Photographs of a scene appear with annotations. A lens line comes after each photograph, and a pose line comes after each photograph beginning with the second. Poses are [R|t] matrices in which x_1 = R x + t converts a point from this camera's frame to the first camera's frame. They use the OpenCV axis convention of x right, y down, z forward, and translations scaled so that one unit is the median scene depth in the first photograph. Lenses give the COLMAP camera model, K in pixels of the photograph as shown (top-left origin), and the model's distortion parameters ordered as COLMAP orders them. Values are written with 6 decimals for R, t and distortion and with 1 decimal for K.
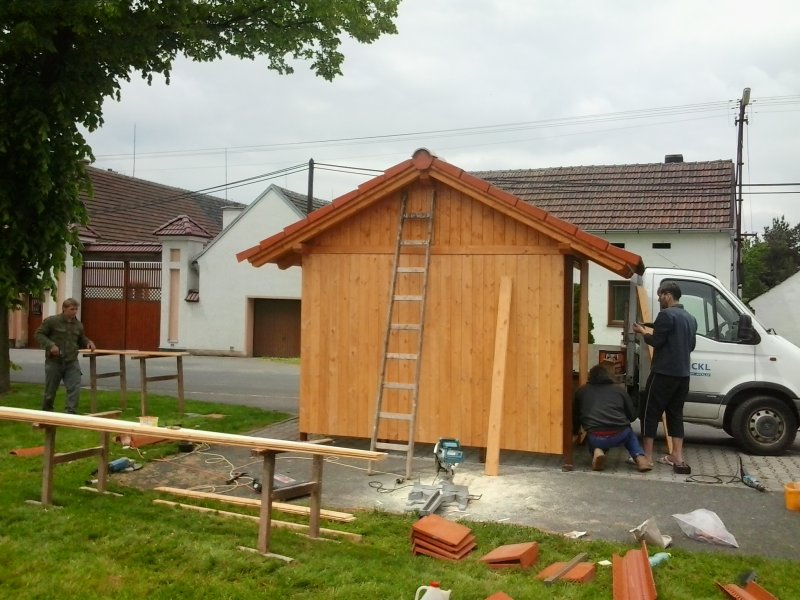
lens RADIAL K [[778.6, 0, 401.7], [0, 778.6, 287.9], [0, 0, 1]] dist [0.097710, -0.230436]
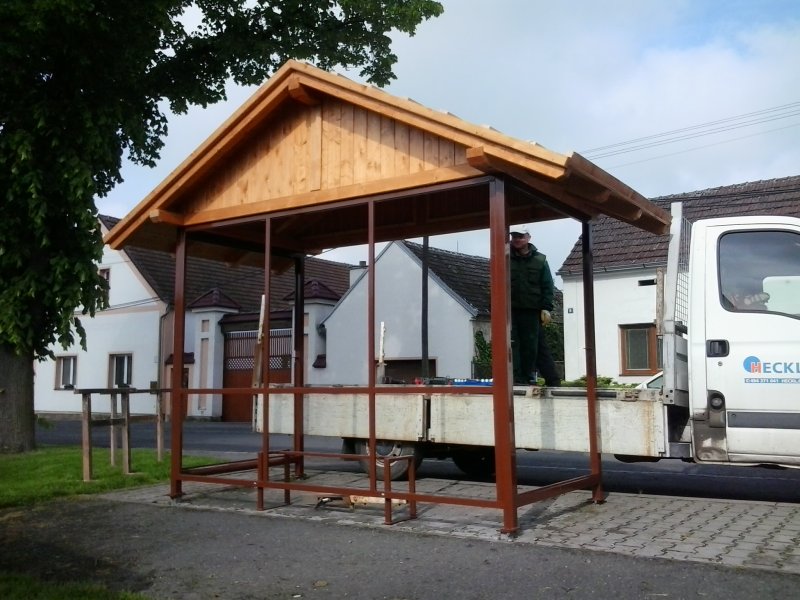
lens RADIAL K [[778.6, 0, 401.7], [0, 778.6, 287.9], [0, 0, 1]] dist [0.097710, -0.230436]
pose [[0.962491, -0.059909, -0.264617, 0.102272], [0.031221, 0.993294, -0.111321, 0.037940], [0.269512, 0.098883, 0.957907, 0.141286]]
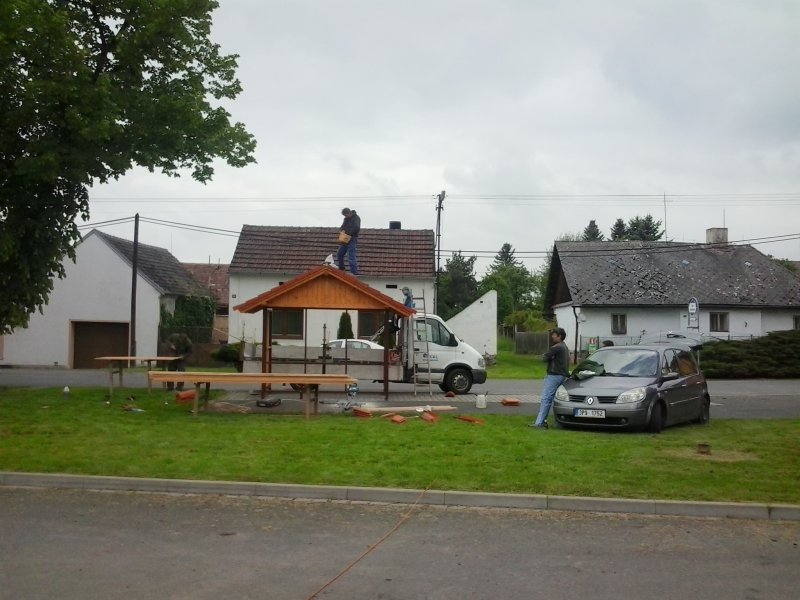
lens RADIAL K [[778.6, 0, 401.7], [0, 778.6, 287.9], [0, 0, 1]] dist [0.097710, -0.230436]
pose [[0.928872, 0.013578, 0.370152, -0.212662], [-0.006292, 0.999762, -0.020884, -0.019987], [-0.370348, 0.017069, 0.928736, -0.415117]]
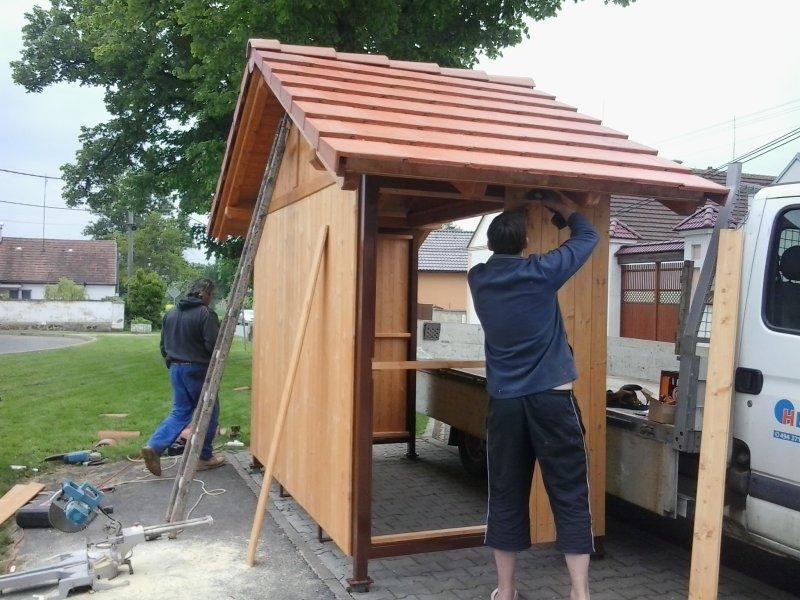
lens RADIAL K [[778.6, 0, 401.7], [0, 778.6, 287.9], [0, 0, 1]] dist [0.097710, -0.230436]
pose [[0.643201, -0.017645, -0.765494, 0.213497], [0.006352, 0.999823, -0.017709, 0.014651], [0.765671, 0.006529, 0.643199, 0.236037]]
